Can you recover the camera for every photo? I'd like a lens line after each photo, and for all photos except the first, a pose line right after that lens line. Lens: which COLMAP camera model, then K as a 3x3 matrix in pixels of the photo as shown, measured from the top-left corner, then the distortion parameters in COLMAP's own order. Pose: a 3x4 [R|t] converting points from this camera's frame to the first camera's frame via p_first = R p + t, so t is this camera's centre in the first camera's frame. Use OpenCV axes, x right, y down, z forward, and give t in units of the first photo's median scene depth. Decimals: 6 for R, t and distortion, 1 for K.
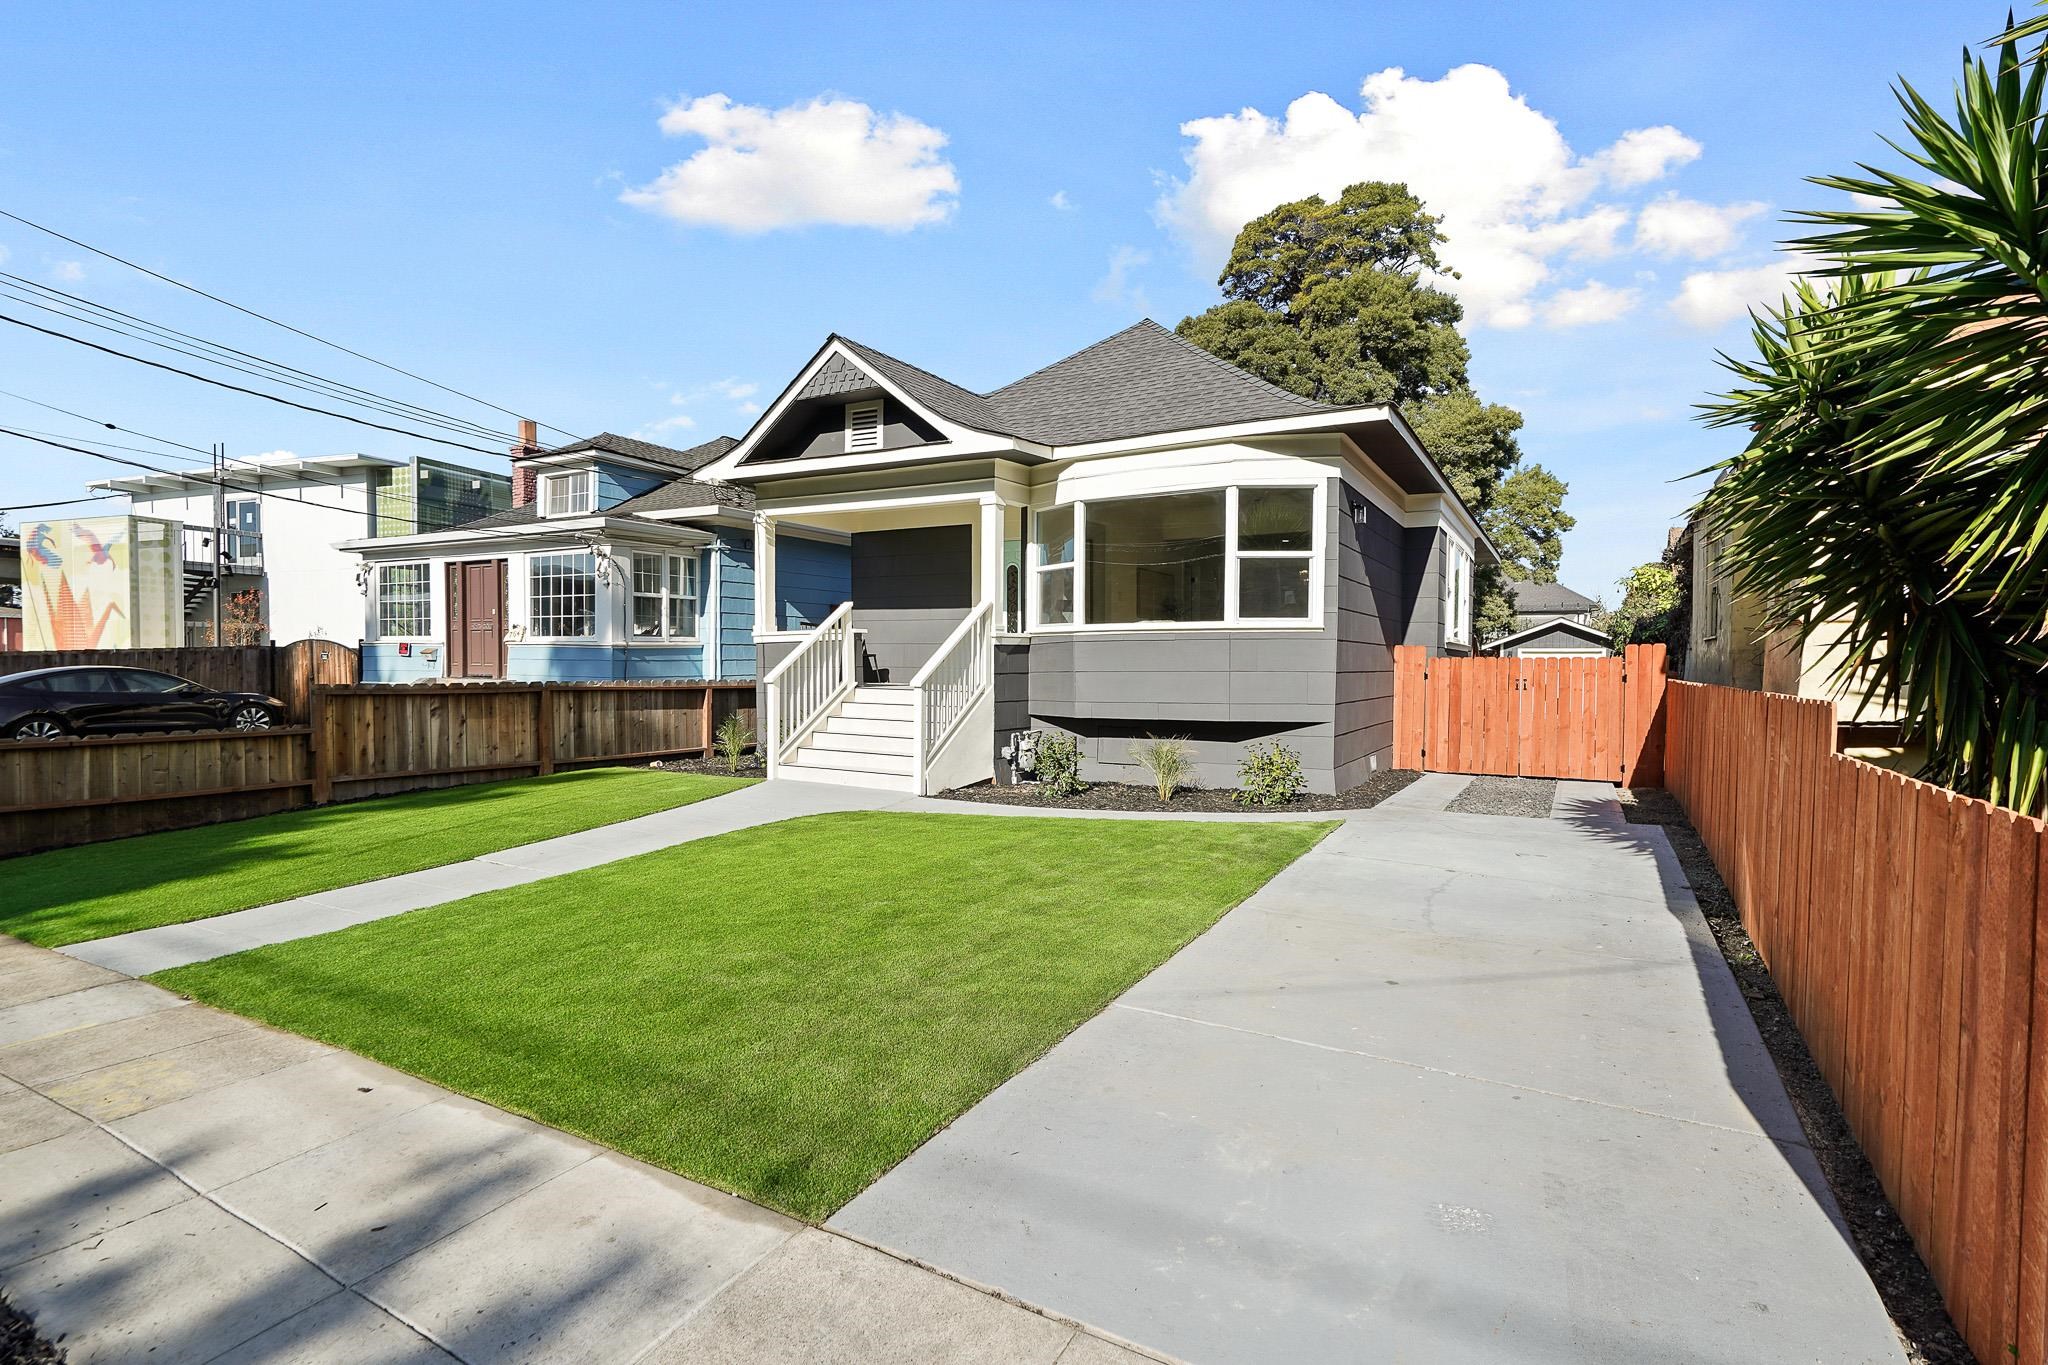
lens RADIAL K [[958.5, 0, 1010.6], [0, 958.5, 686.6], [0, 0, 1]] dist [-0.002016, -0.000110]
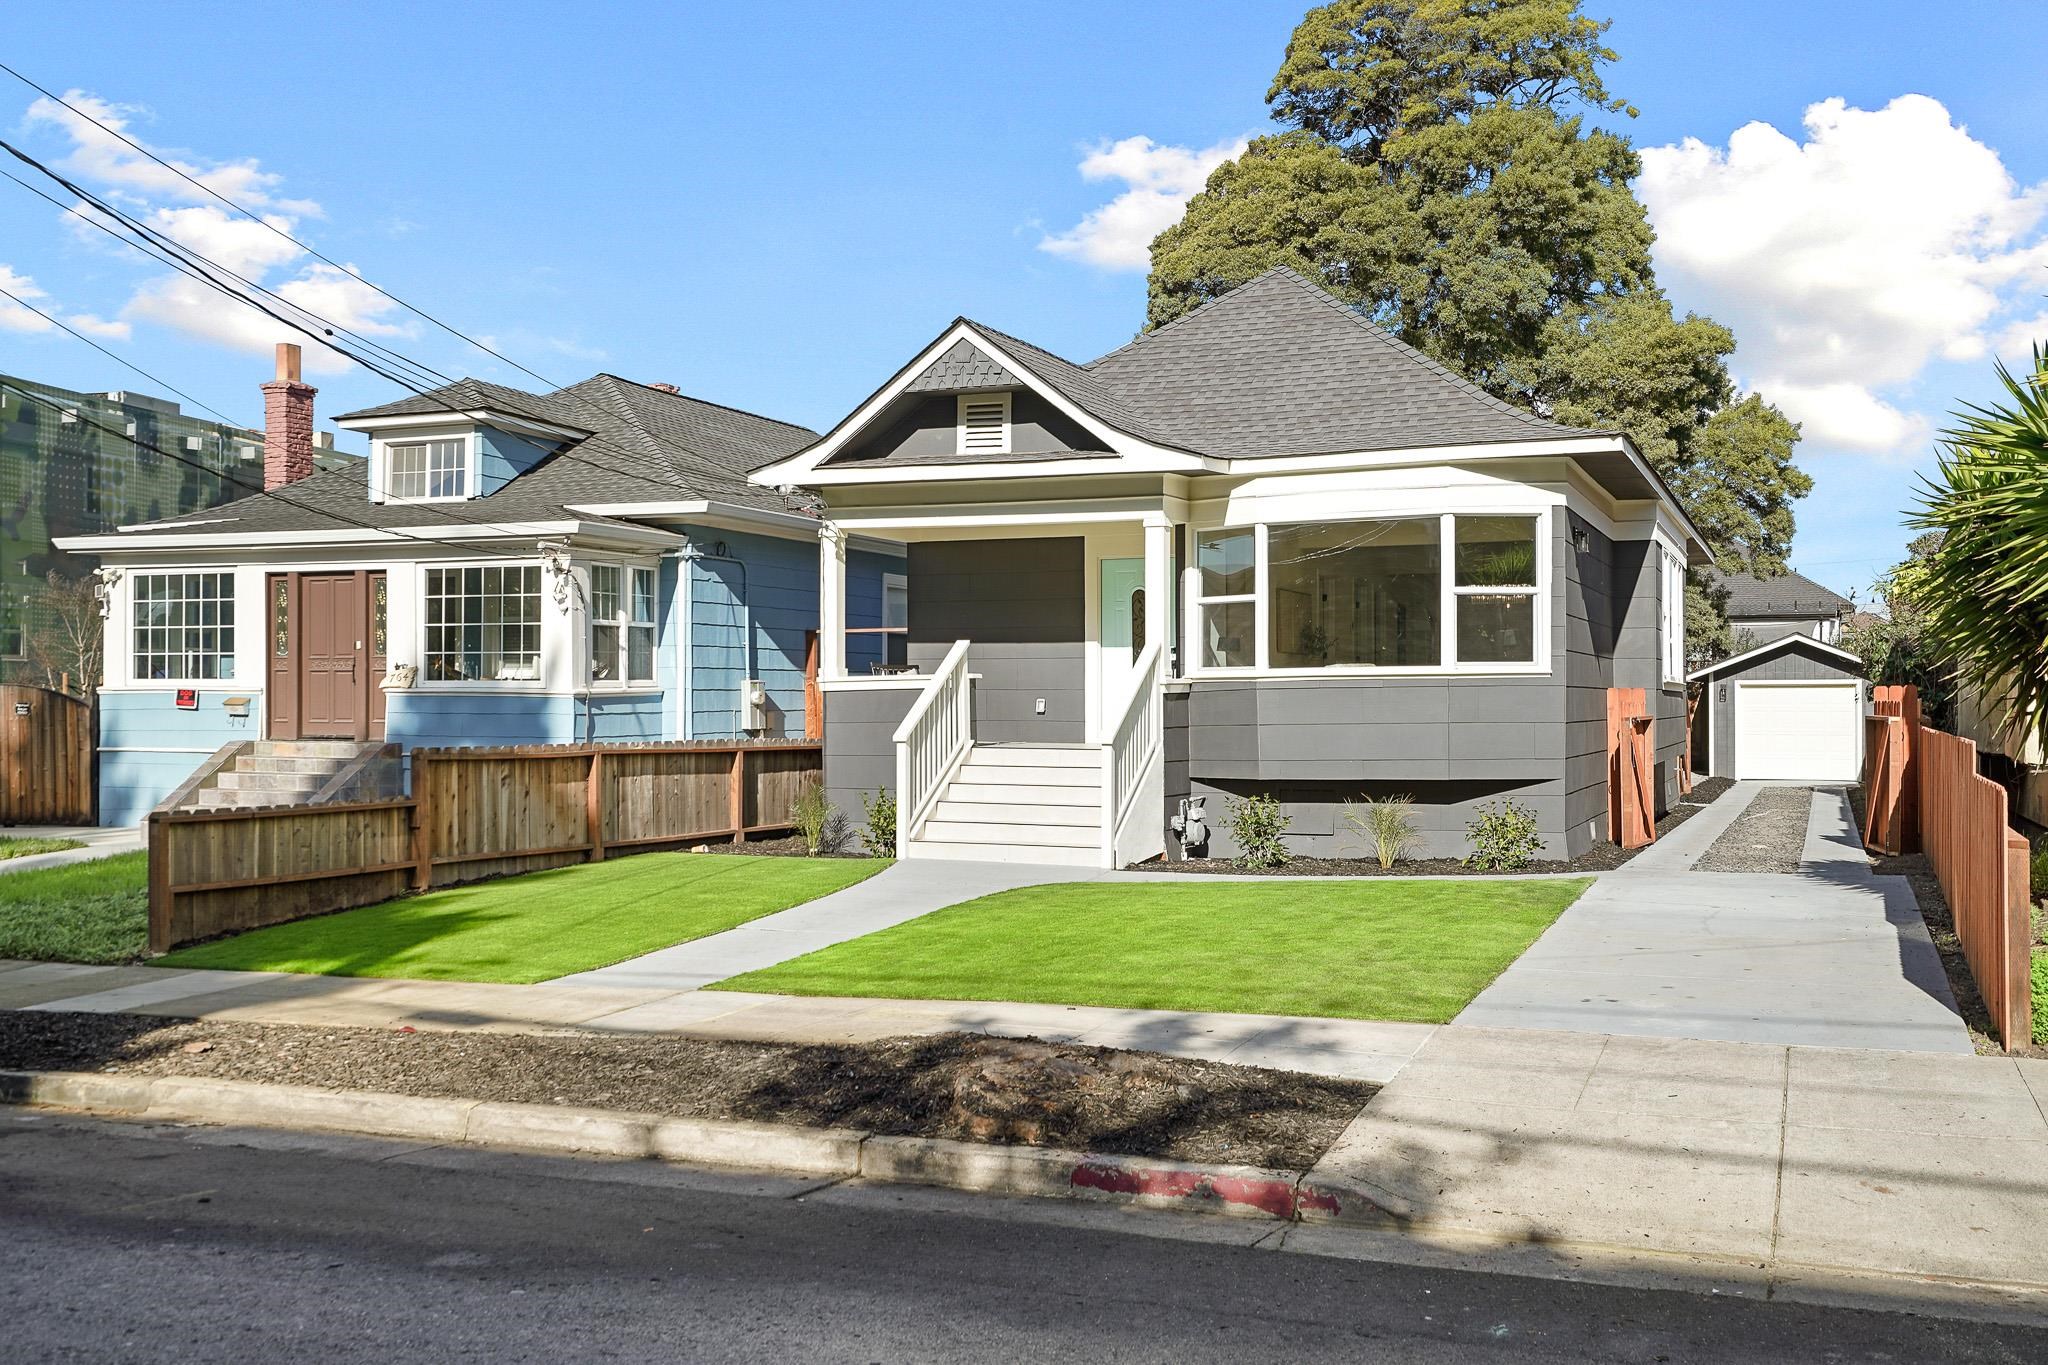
lens RADIAL K [[1817.4, 0, 1021.9], [0, 1817.4, 677.3], [0, 0, 1]] dist [0.006631, -0.009727]
pose [[0.992813, -0.005750, 0.119542, -0.302589], [0.010488, 0.999182, -0.039044, 0.002904], [-0.119220, 0.040017, 0.992061, -0.514179]]
